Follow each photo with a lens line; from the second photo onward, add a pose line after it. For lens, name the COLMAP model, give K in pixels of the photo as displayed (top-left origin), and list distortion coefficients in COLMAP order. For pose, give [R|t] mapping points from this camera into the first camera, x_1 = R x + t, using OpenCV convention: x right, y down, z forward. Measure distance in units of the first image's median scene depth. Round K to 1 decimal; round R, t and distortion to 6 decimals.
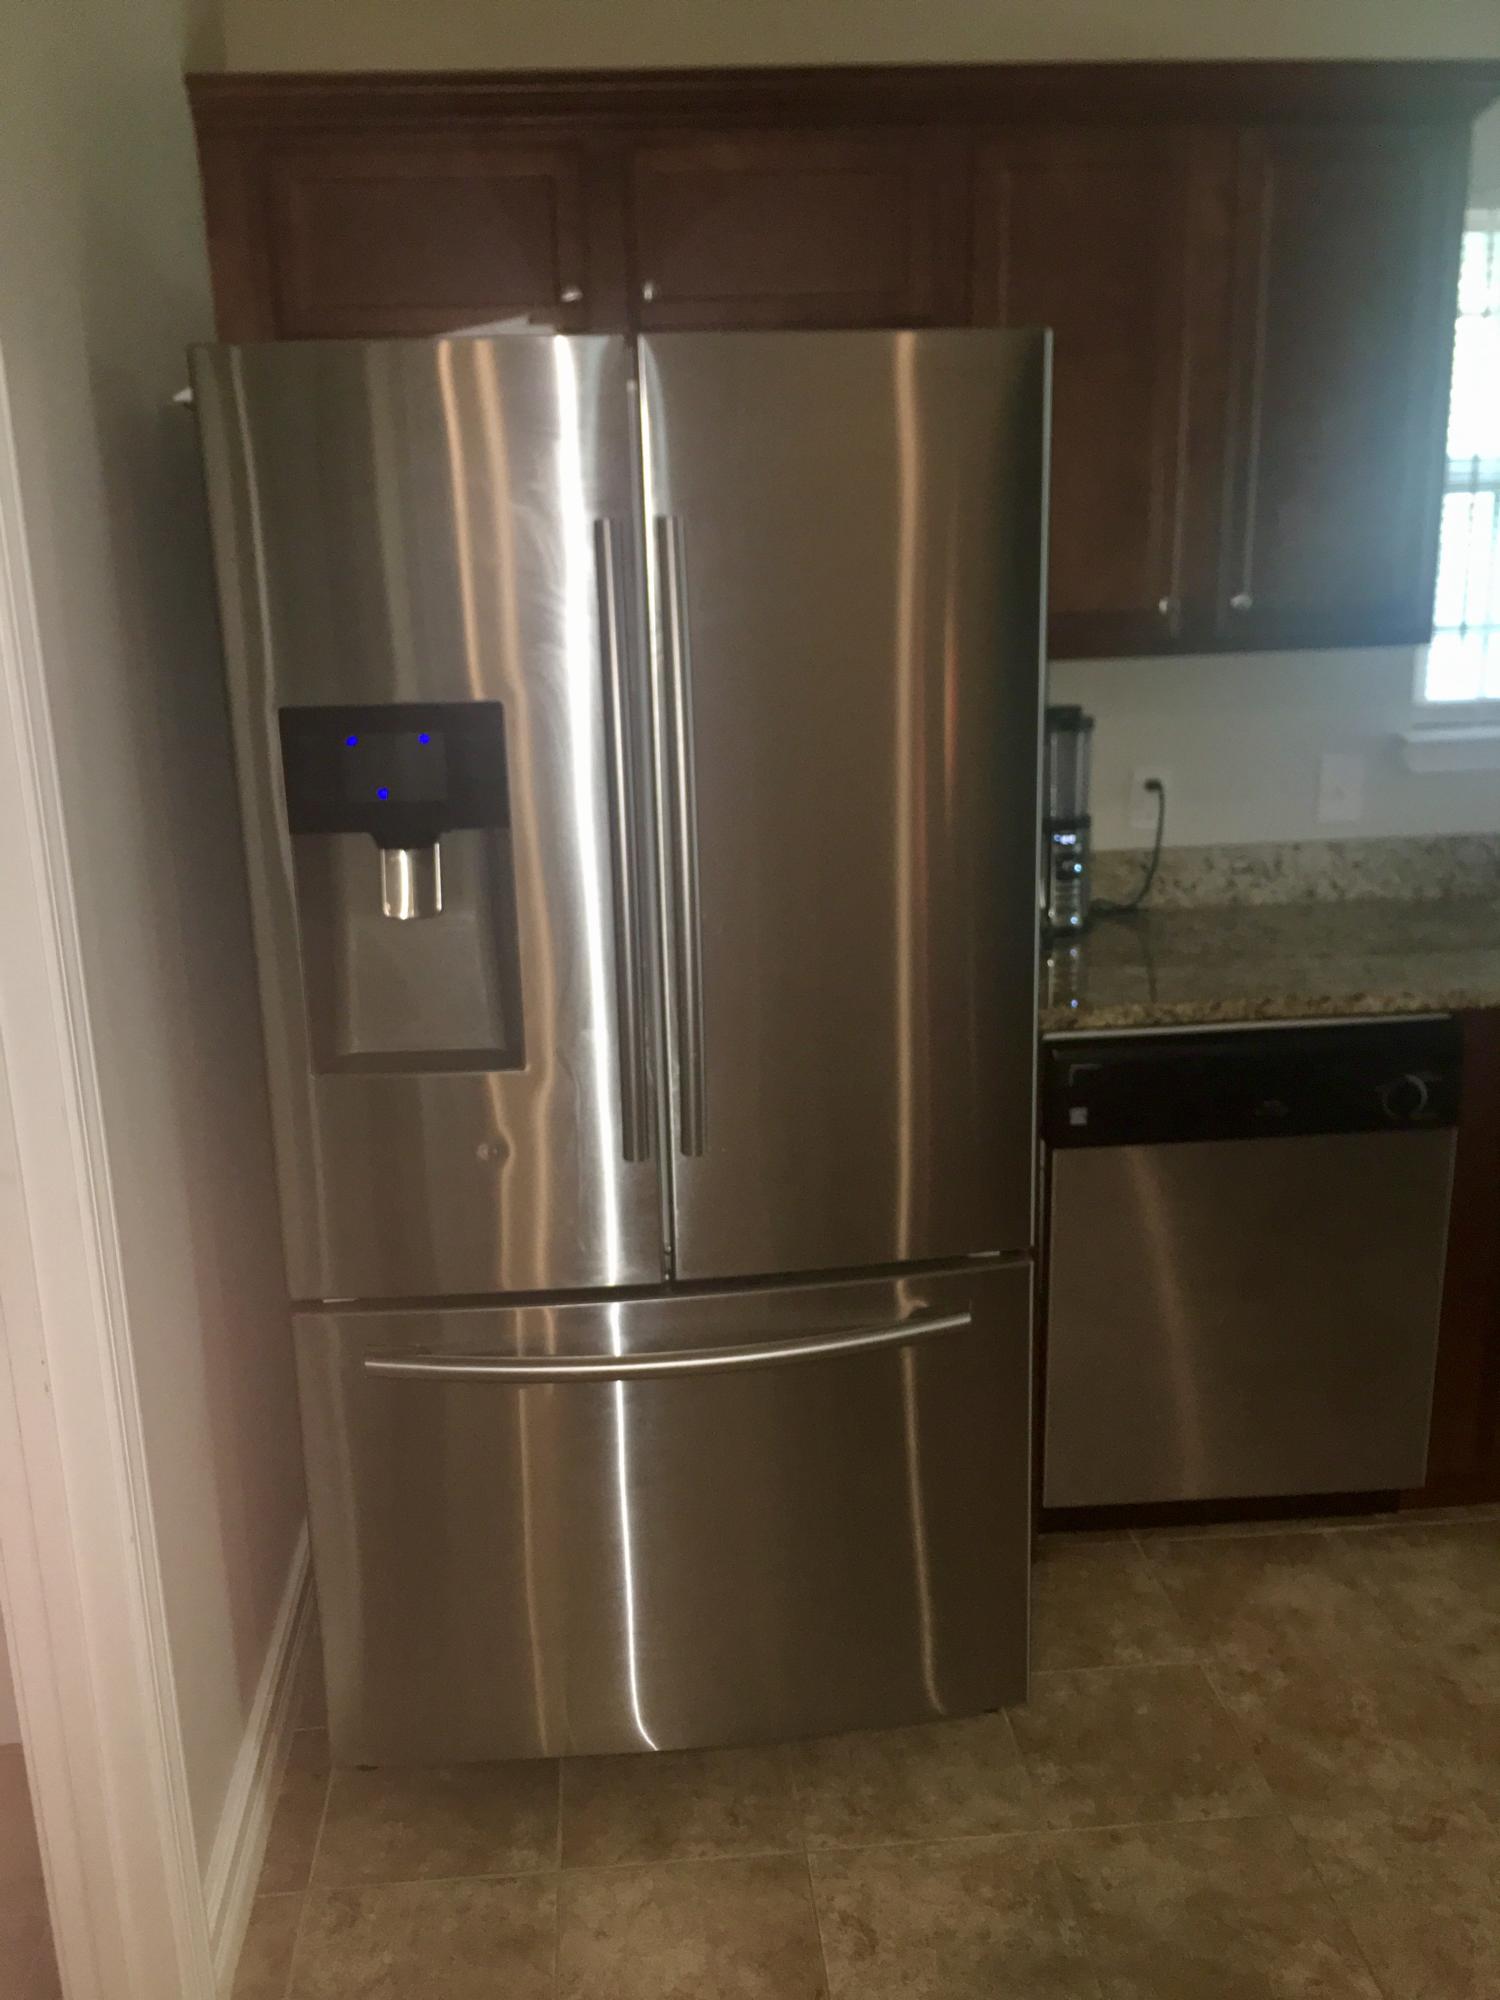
lens RADIAL K [[1705.2, 0, 717.7], [0, 1705.2, 997.9], [0, 0, 1]] dist [0.083941, -0.122821]
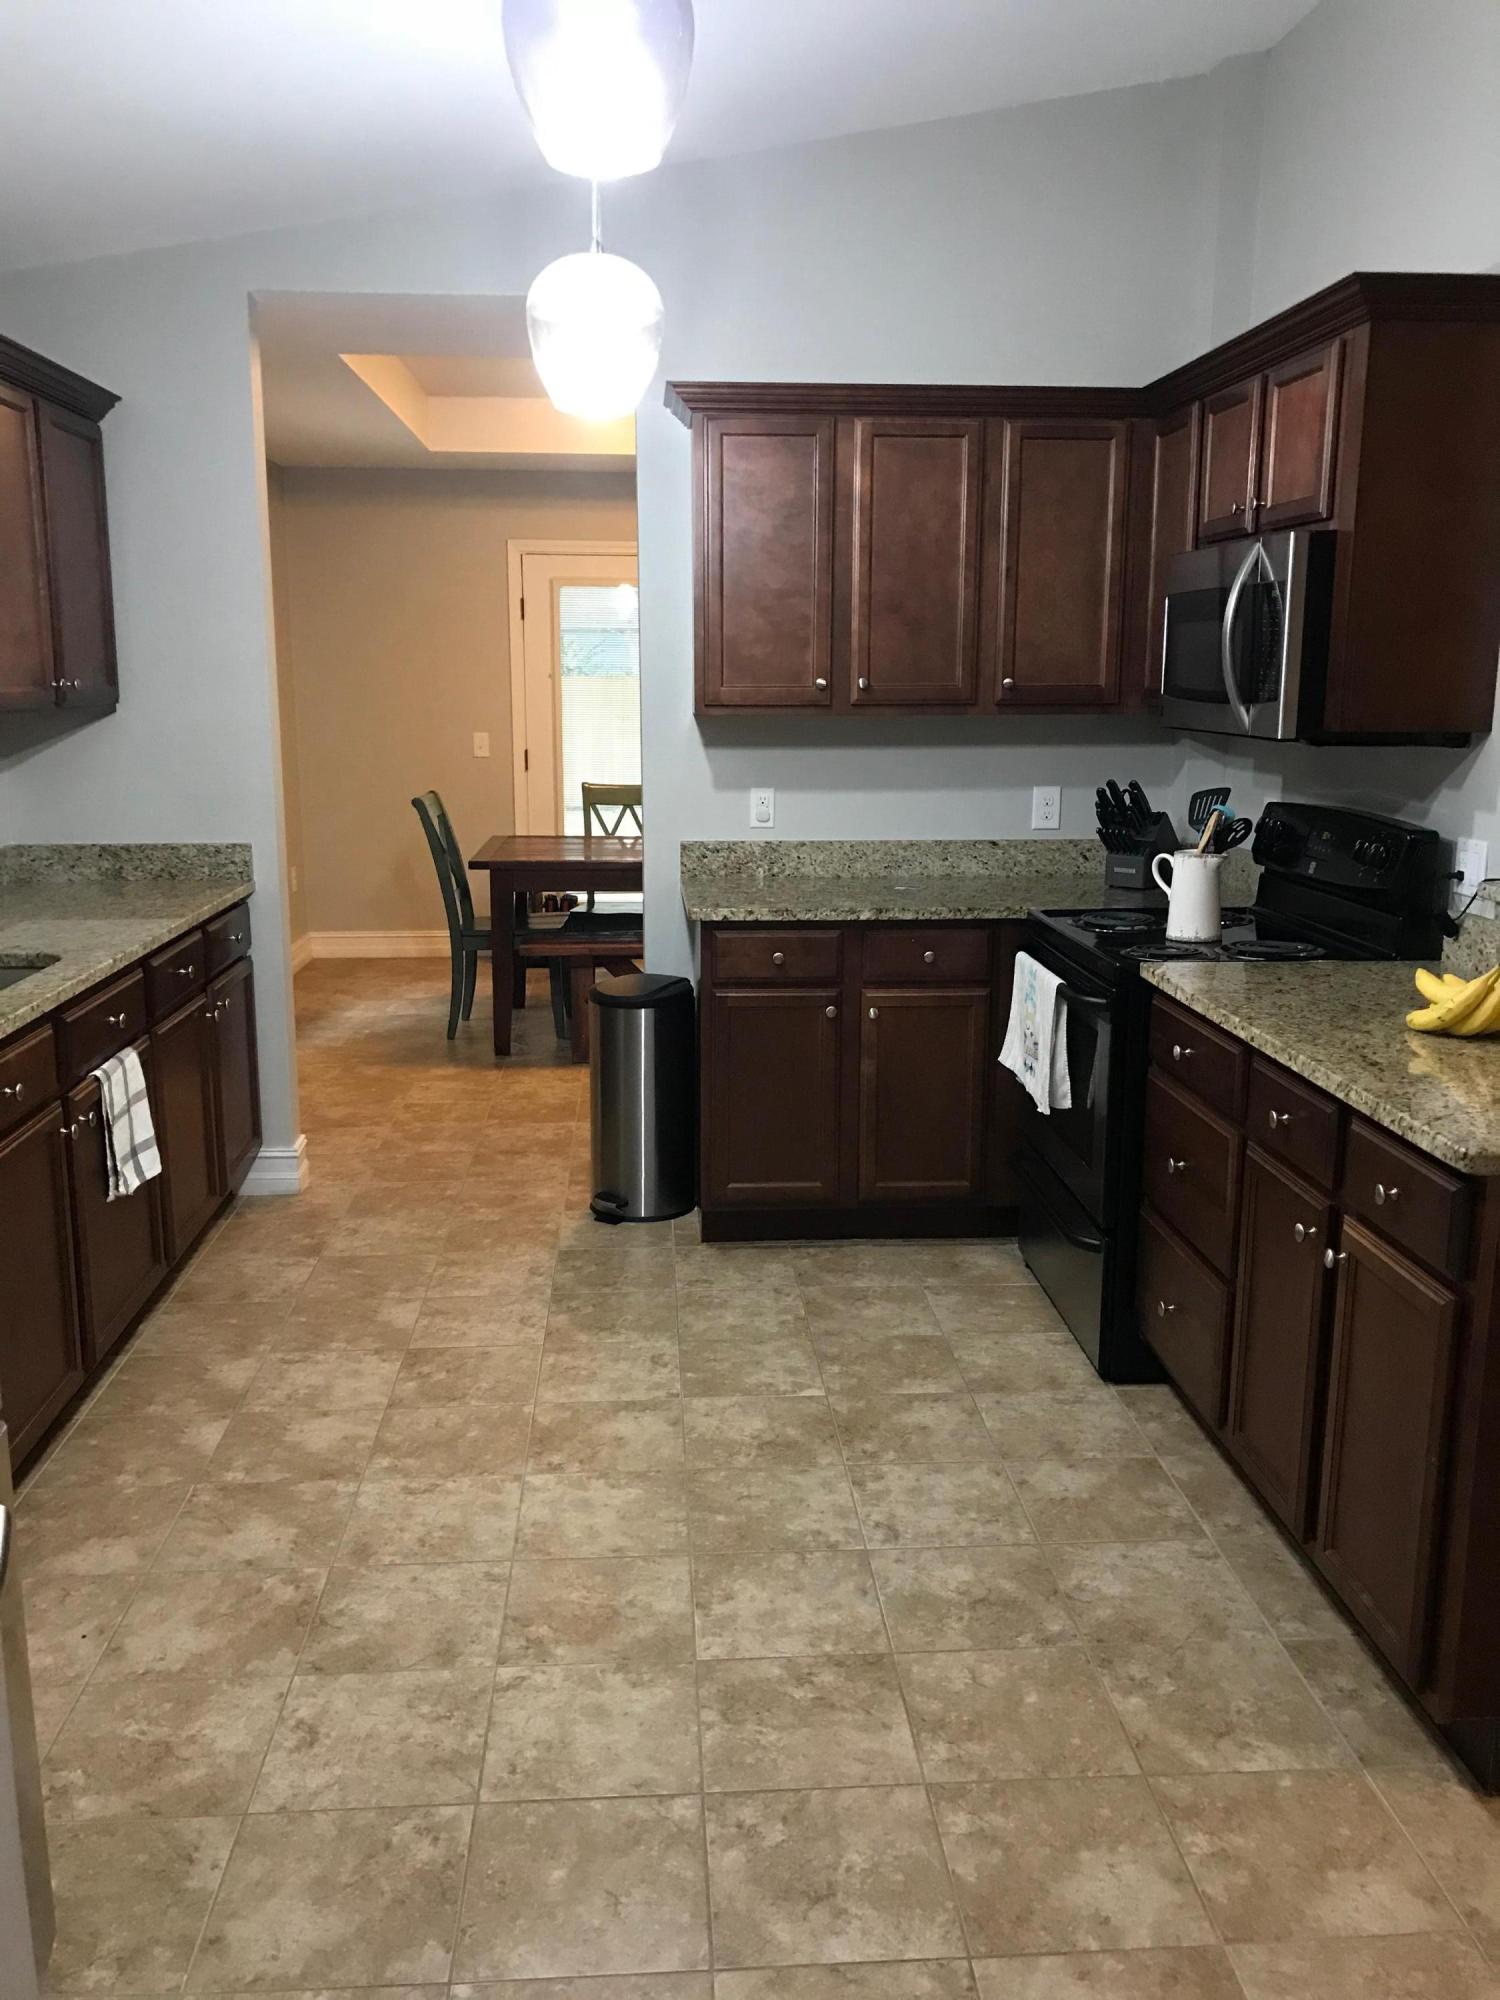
lens RADIAL K [[1655.4, 0, 750.0], [0, 1655.4, 1000.0], [0, 0, 1]] dist [0.043348, -0.043390]
pose [[0.002439, -0.162289, 0.986740, -0.574519], [0.248052, 0.956002, 0.156620, -0.082648], [-0.968744, 0.244381, 0.042588, 0.516981]]
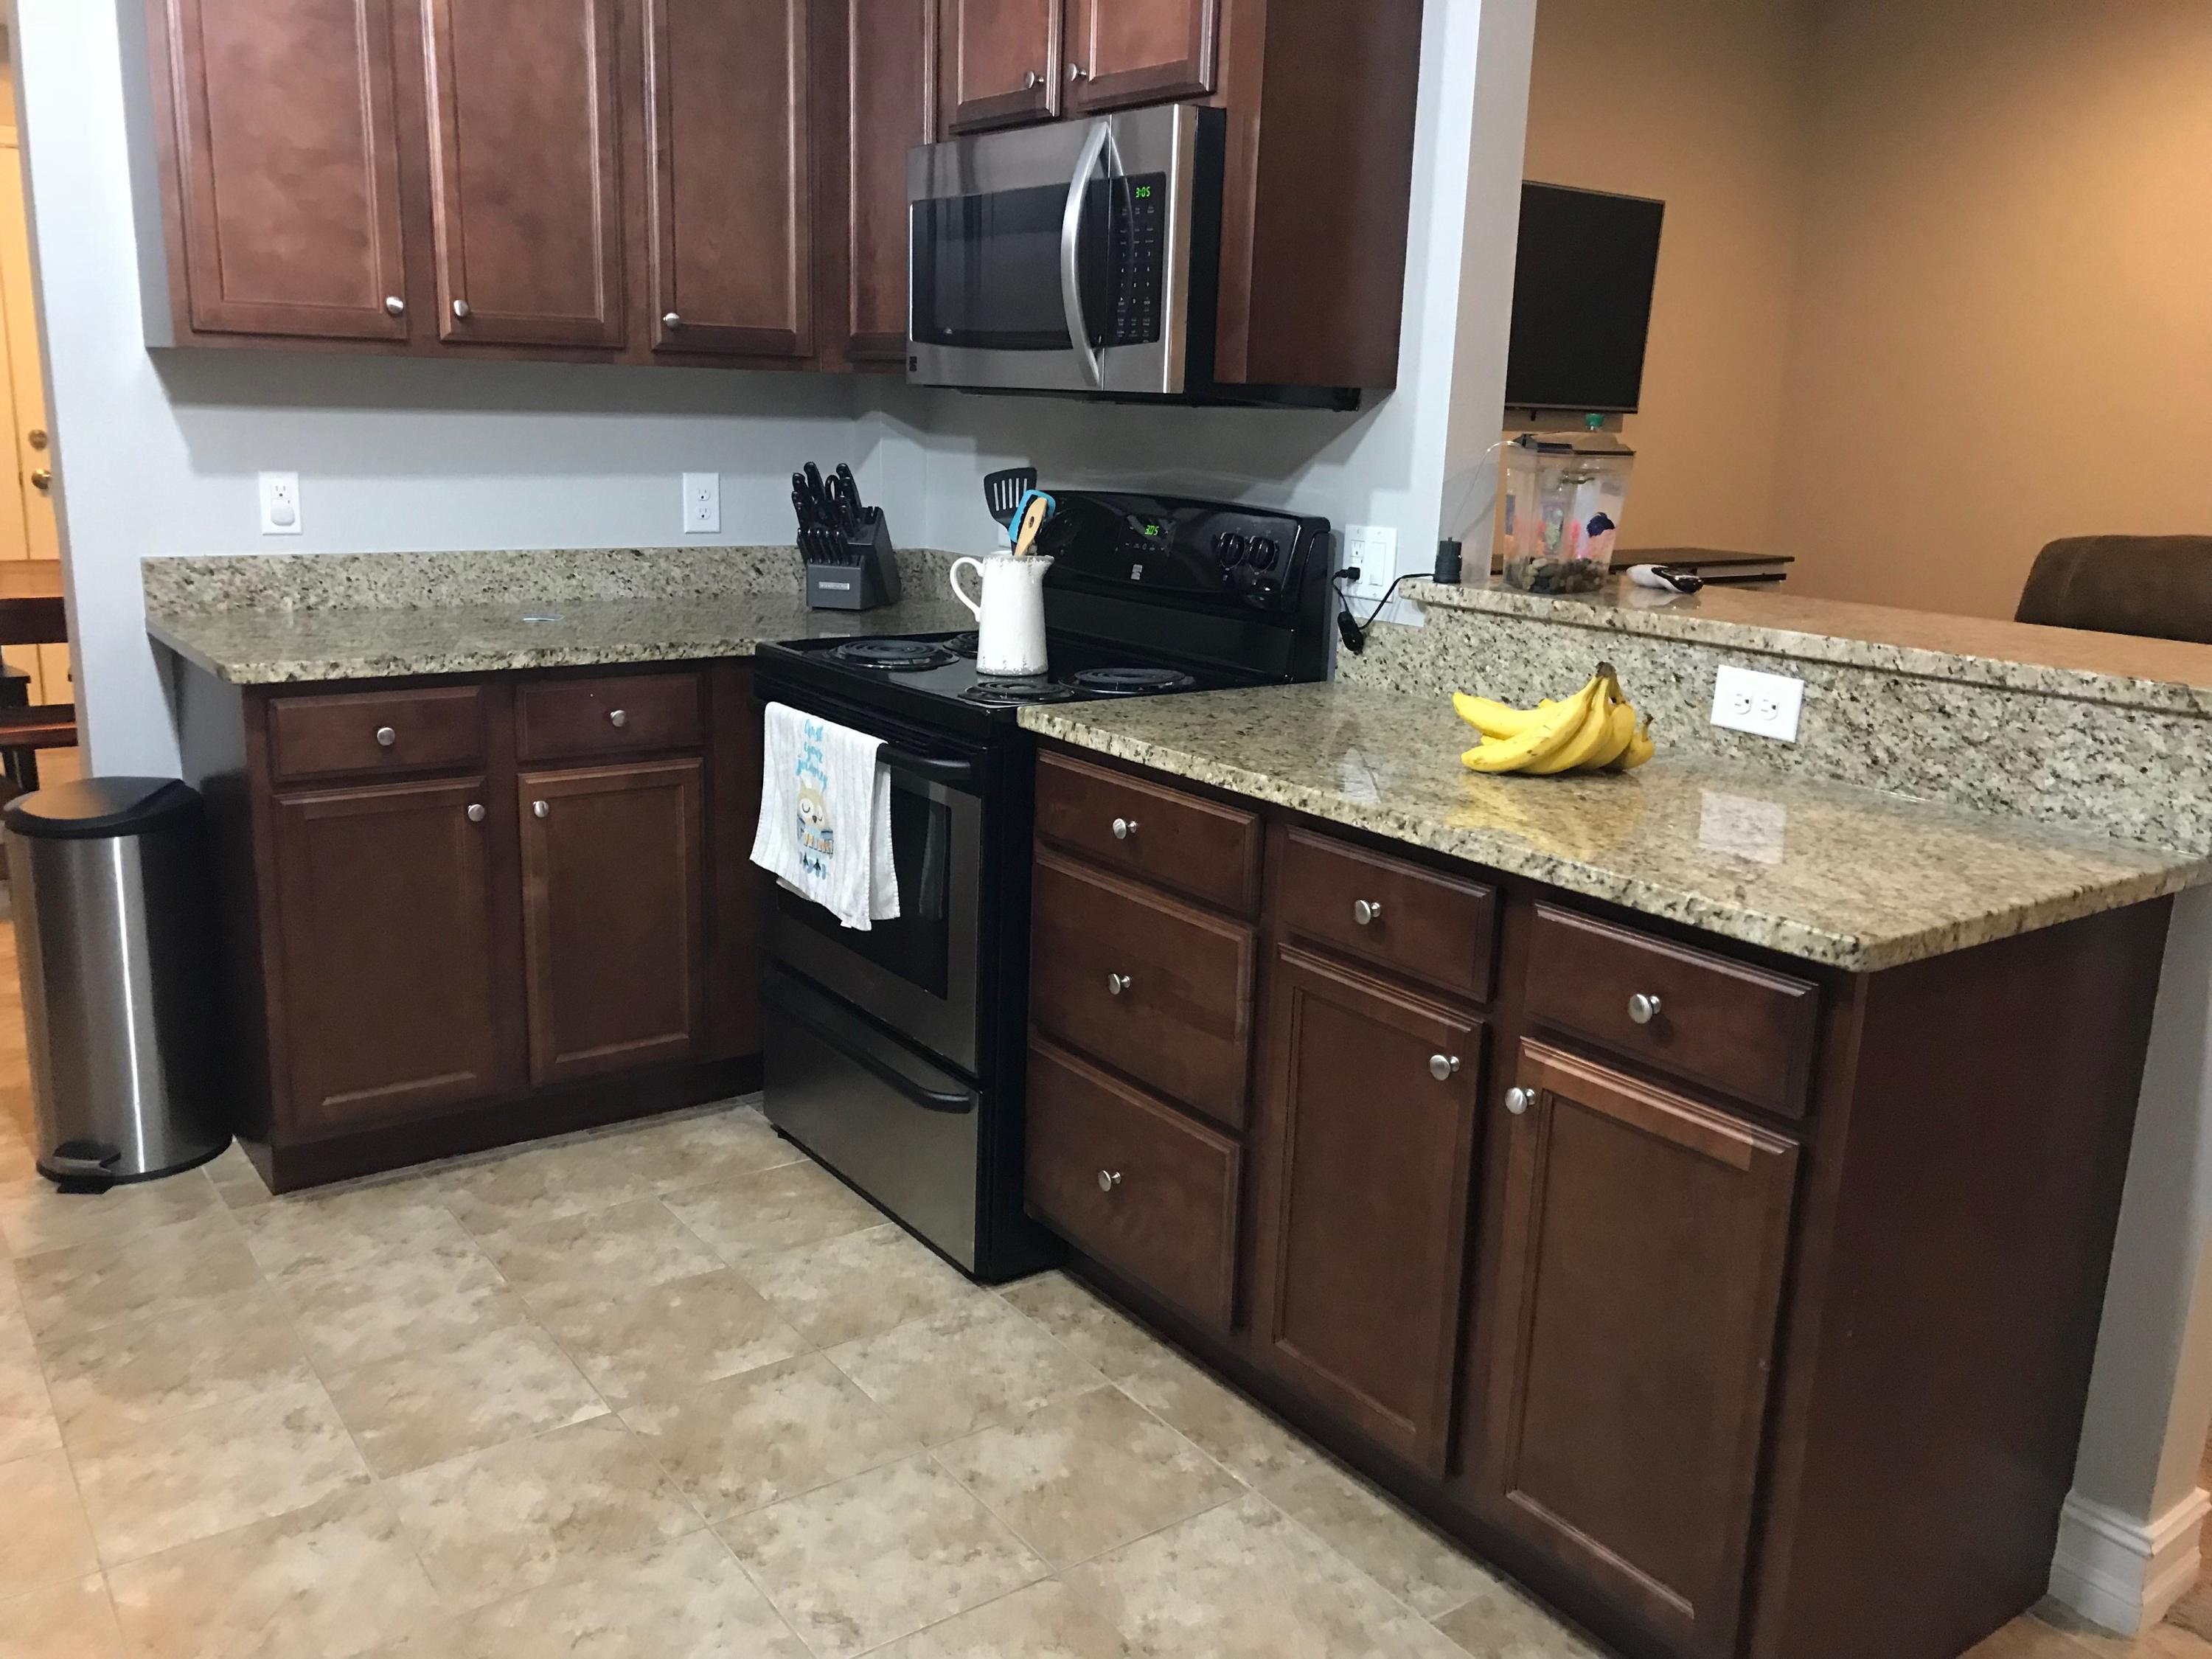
lens RADIAL K [[1830.9, 0, 1101.5], [0, 1830.9, 816.5], [0, 0, 1]] dist [0.043348, -0.043390]
pose [[-0.530667, -0.173367, 0.829661, -0.115970], [0.198651, 0.926153, 0.320590, -0.094474], [-0.823973, 0.334939, -0.457039, 0.746525]]
